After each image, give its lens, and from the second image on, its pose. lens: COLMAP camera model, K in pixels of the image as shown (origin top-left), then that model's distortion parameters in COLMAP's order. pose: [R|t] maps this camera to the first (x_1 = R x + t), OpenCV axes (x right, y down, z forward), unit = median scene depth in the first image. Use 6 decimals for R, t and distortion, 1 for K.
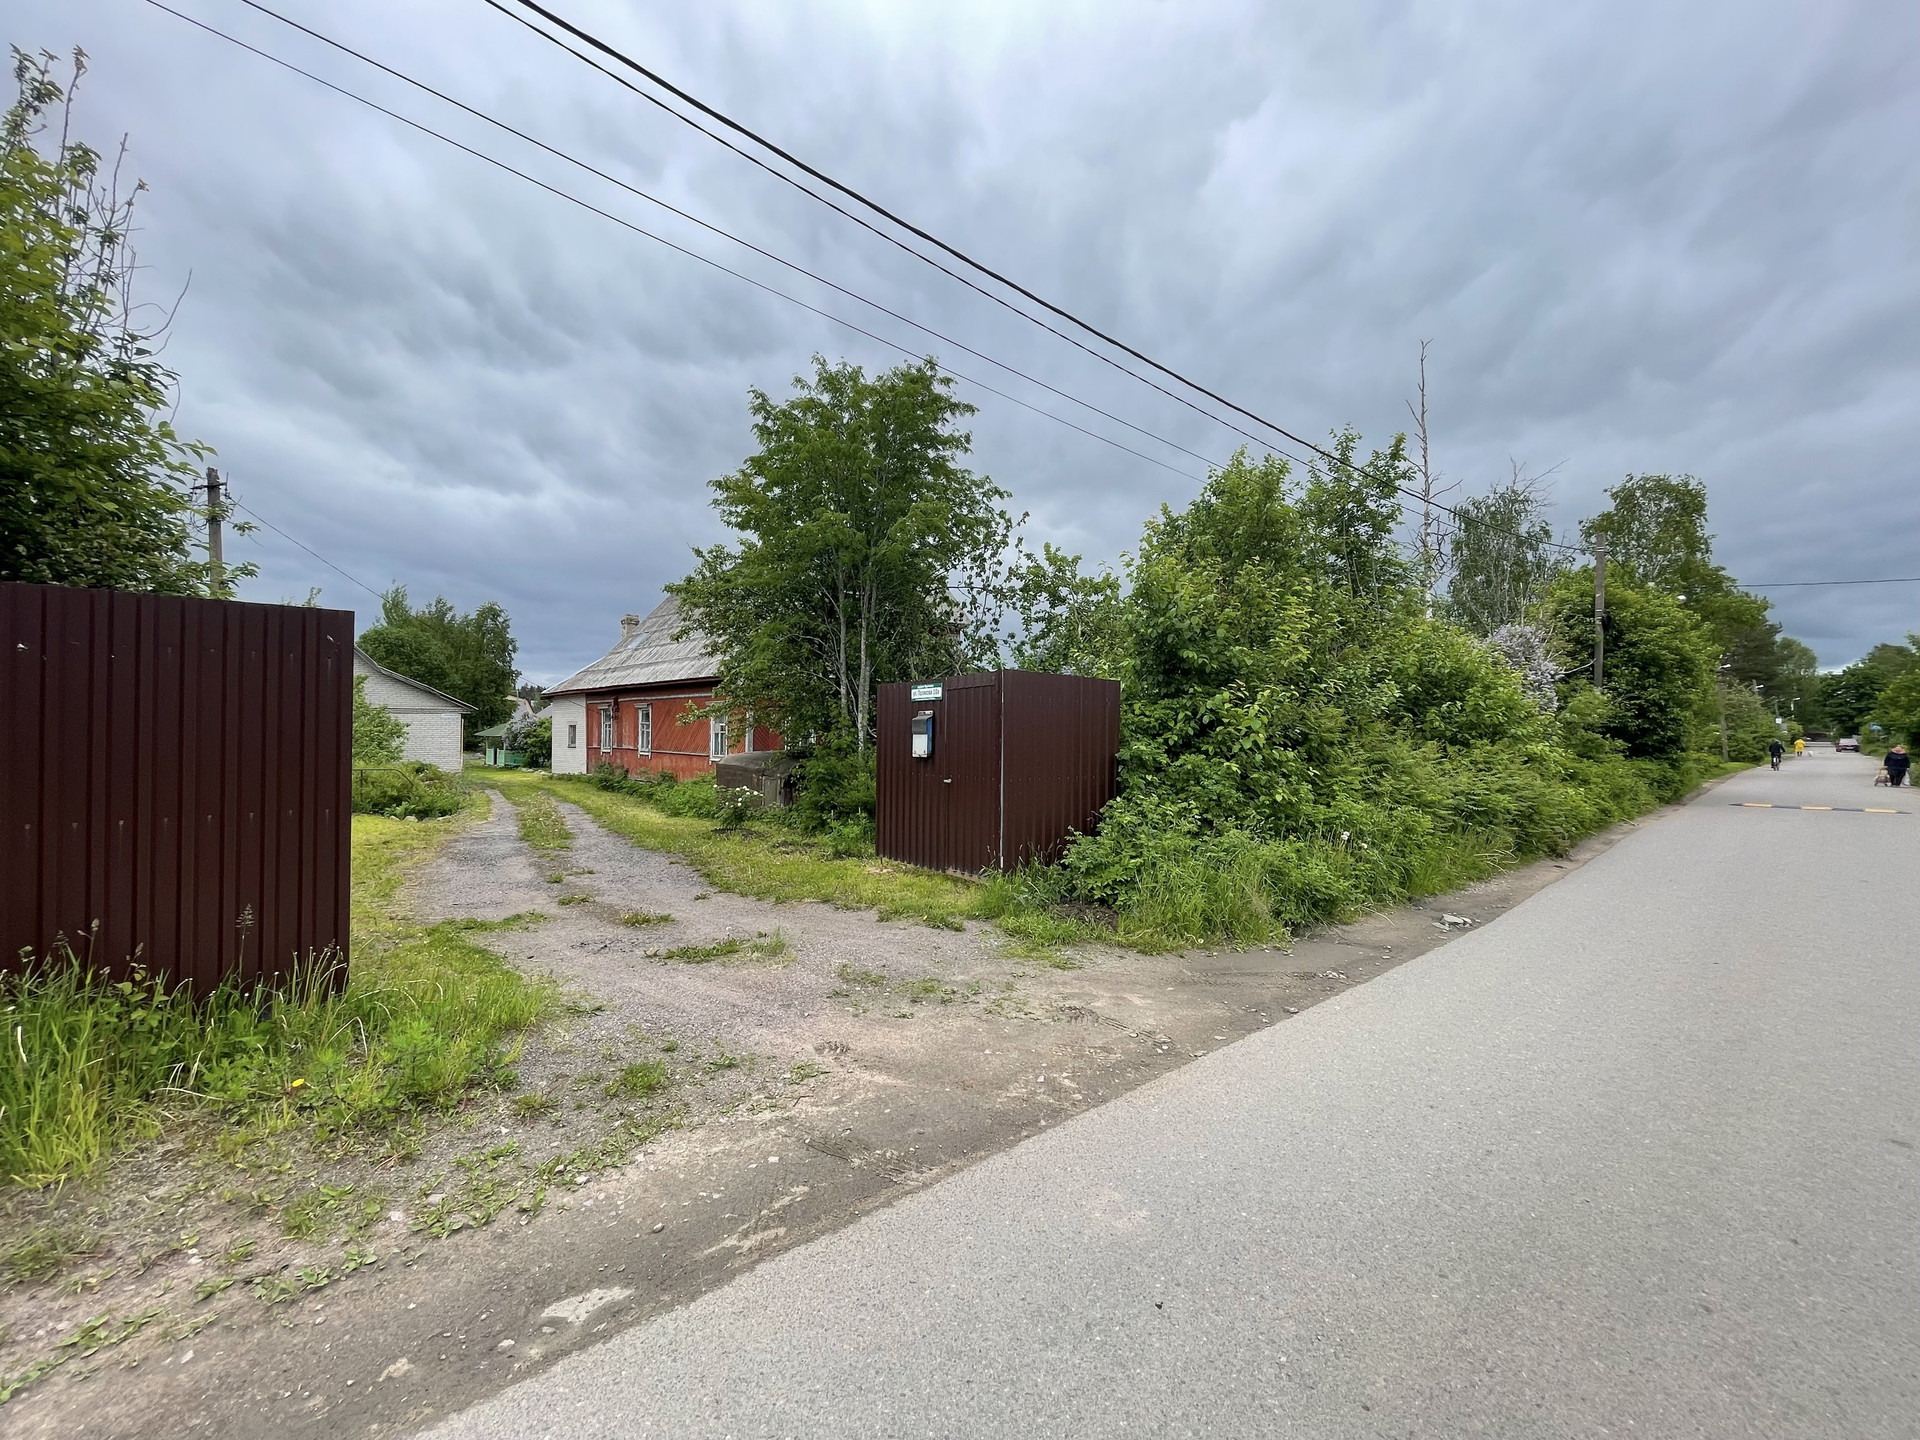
lens RADIAL K [[772.4, 0, 957.0], [0, 772.4, 726.8], [0, 0, 1]] dist [-0.003297, 0.000833]
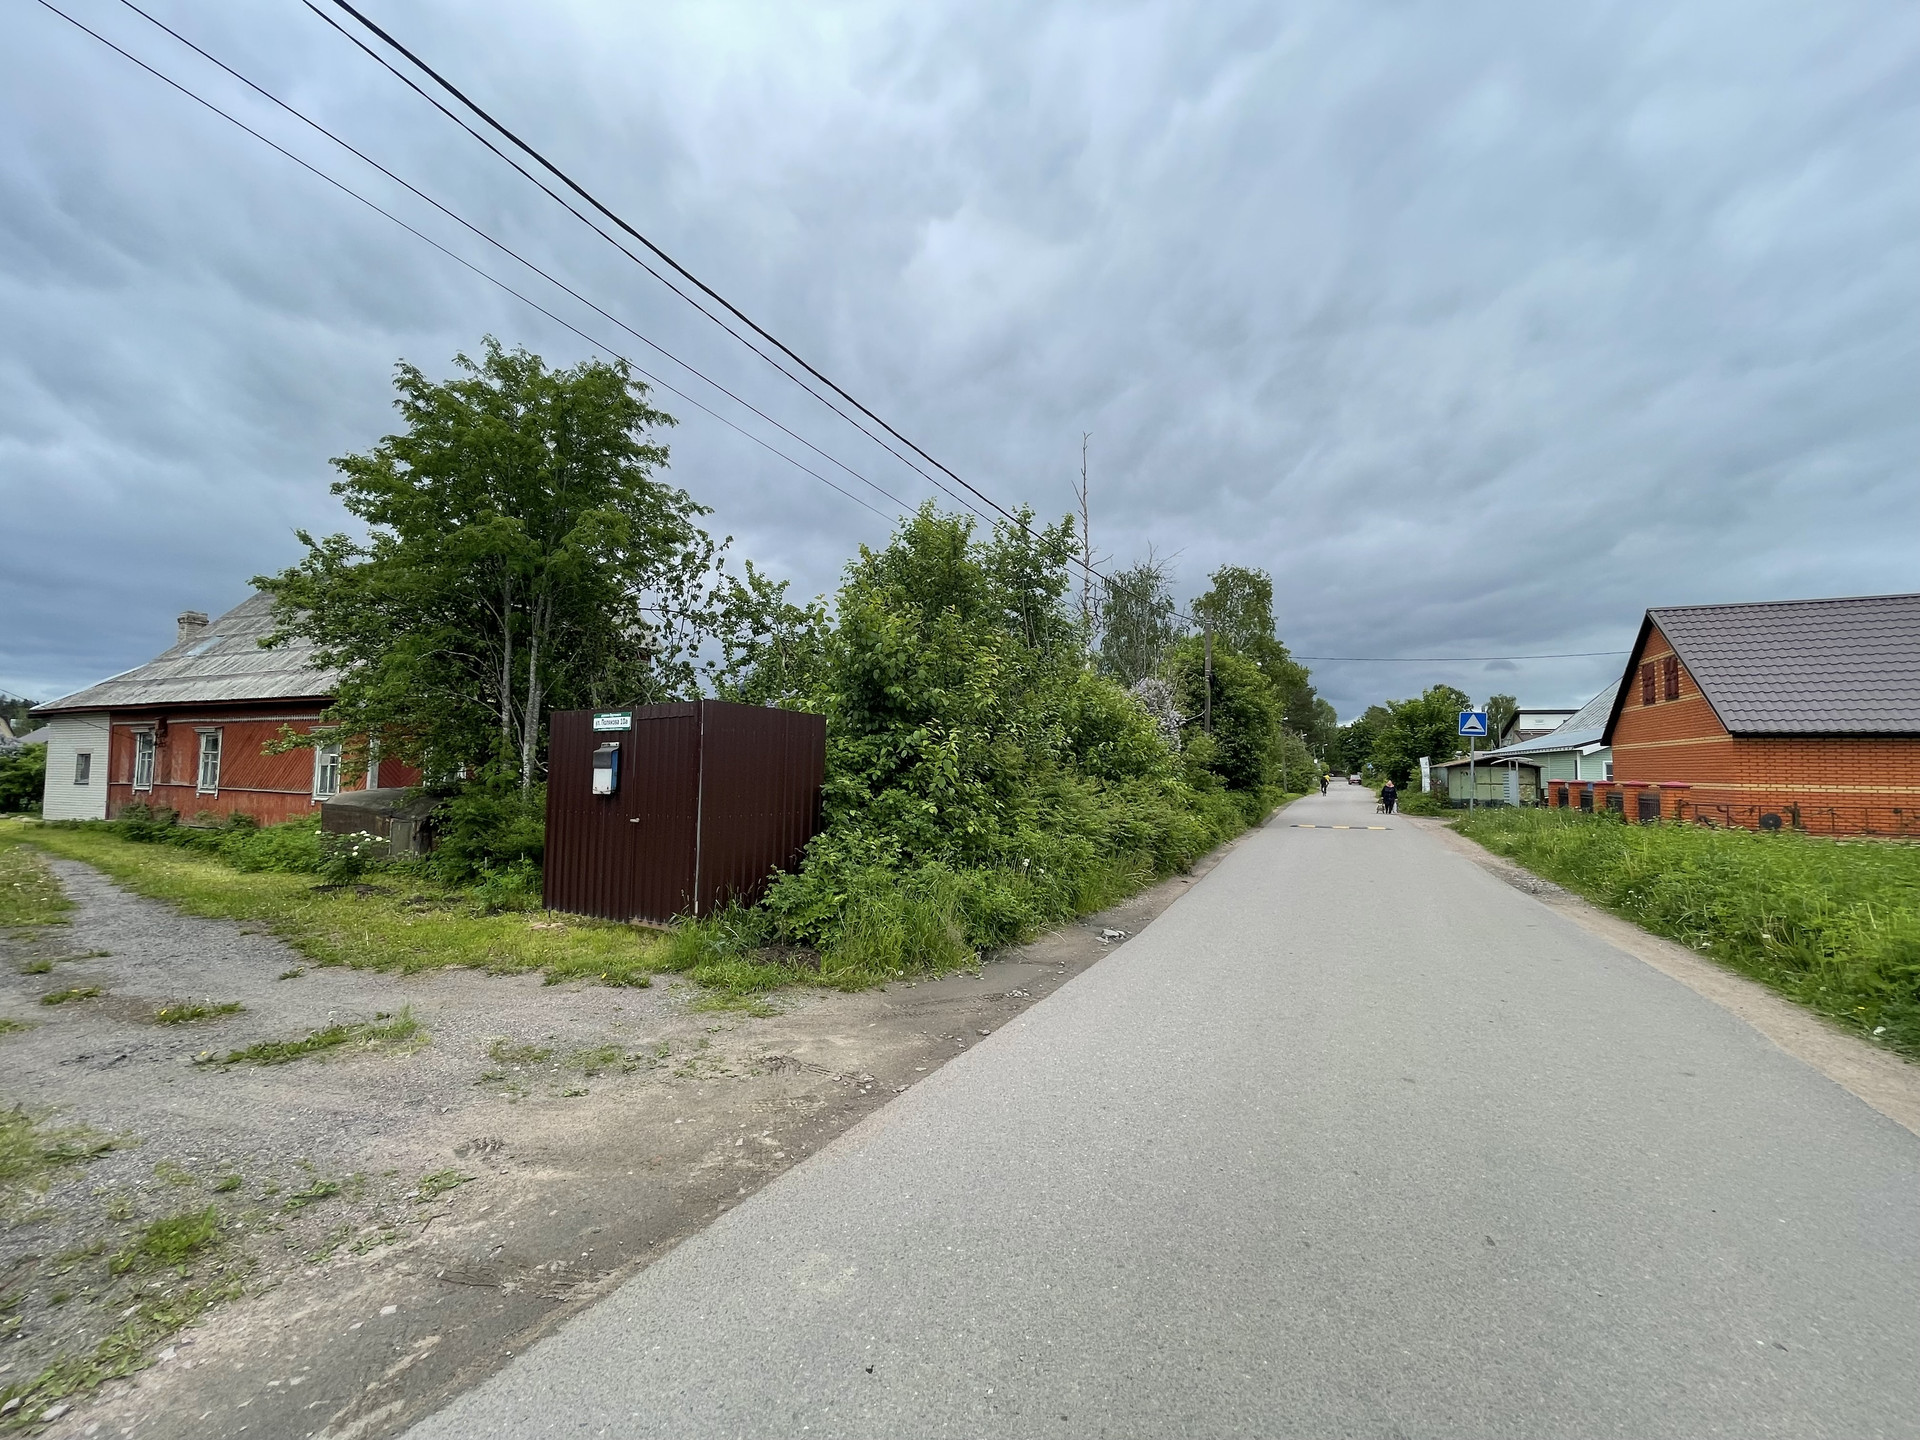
lens RADIAL K [[772.8, 0, 954.7], [0, 772.8, 728.4], [0, 0, 1]] dist [-0.002817, 0.000217]
pose [[0.927454, 0.023883, 0.373175, -0.004631], [-0.007636, 0.998960, -0.044953, 0.000664], [-0.373860, 0.038842, 0.926671, 0.015366]]
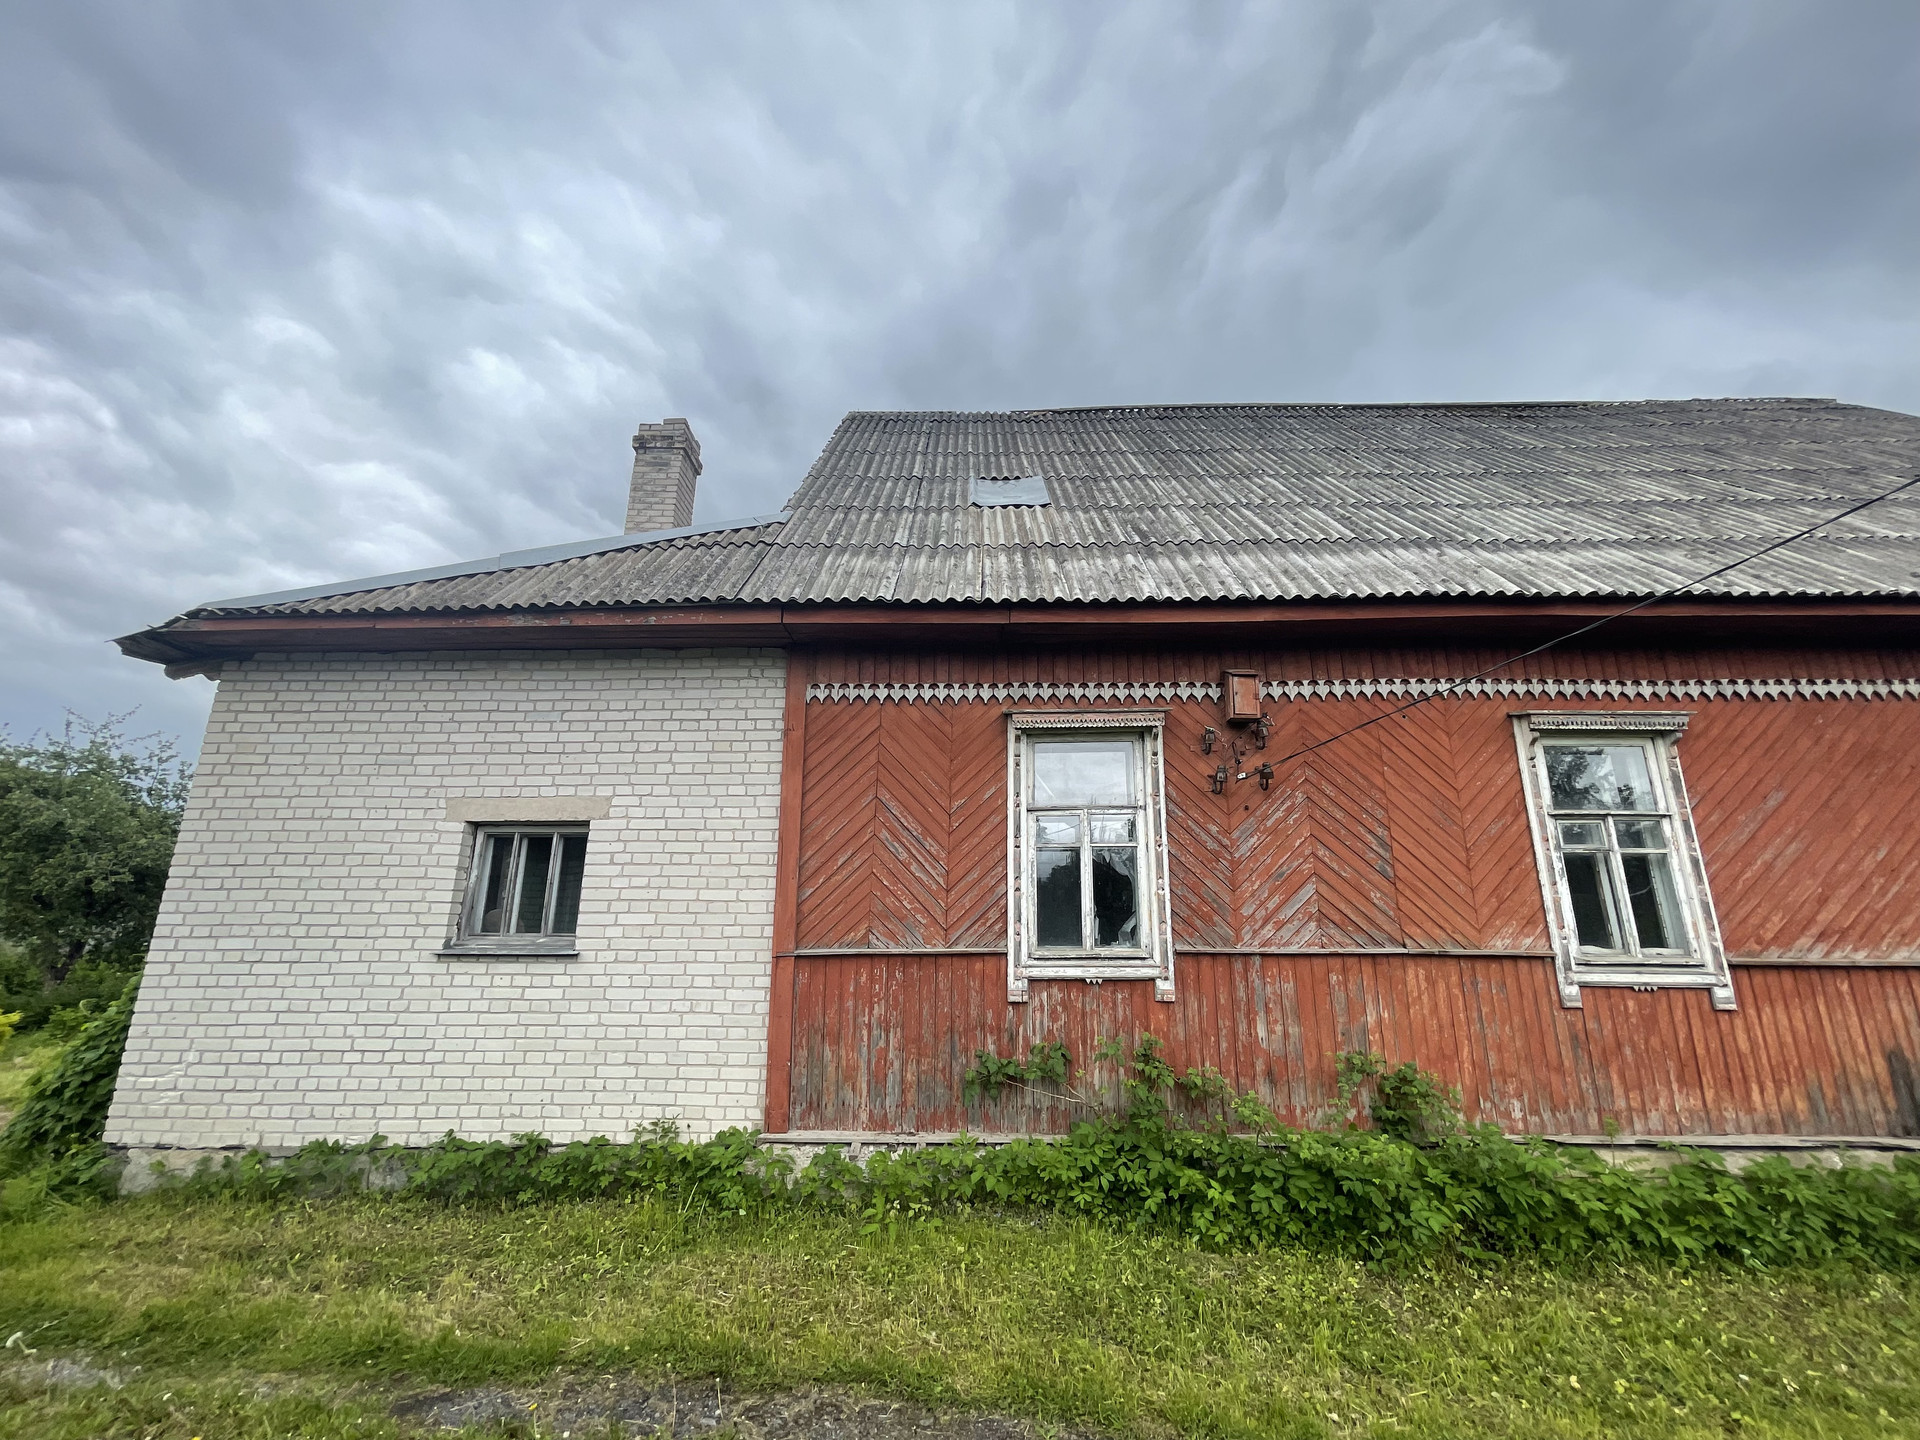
lens RADIAL K [[777.6, 0, 963.2], [0, 777.6, 709.3], [0, 0, 1]] dist [-0.004303, 0.000289]
pose [[0.722474, 0.176197, 0.668570, -2.286059], [-0.004643, 0.968197, -0.250145, 0.067294], [-0.691382, 0.177619, 0.700316, 3.385587]]
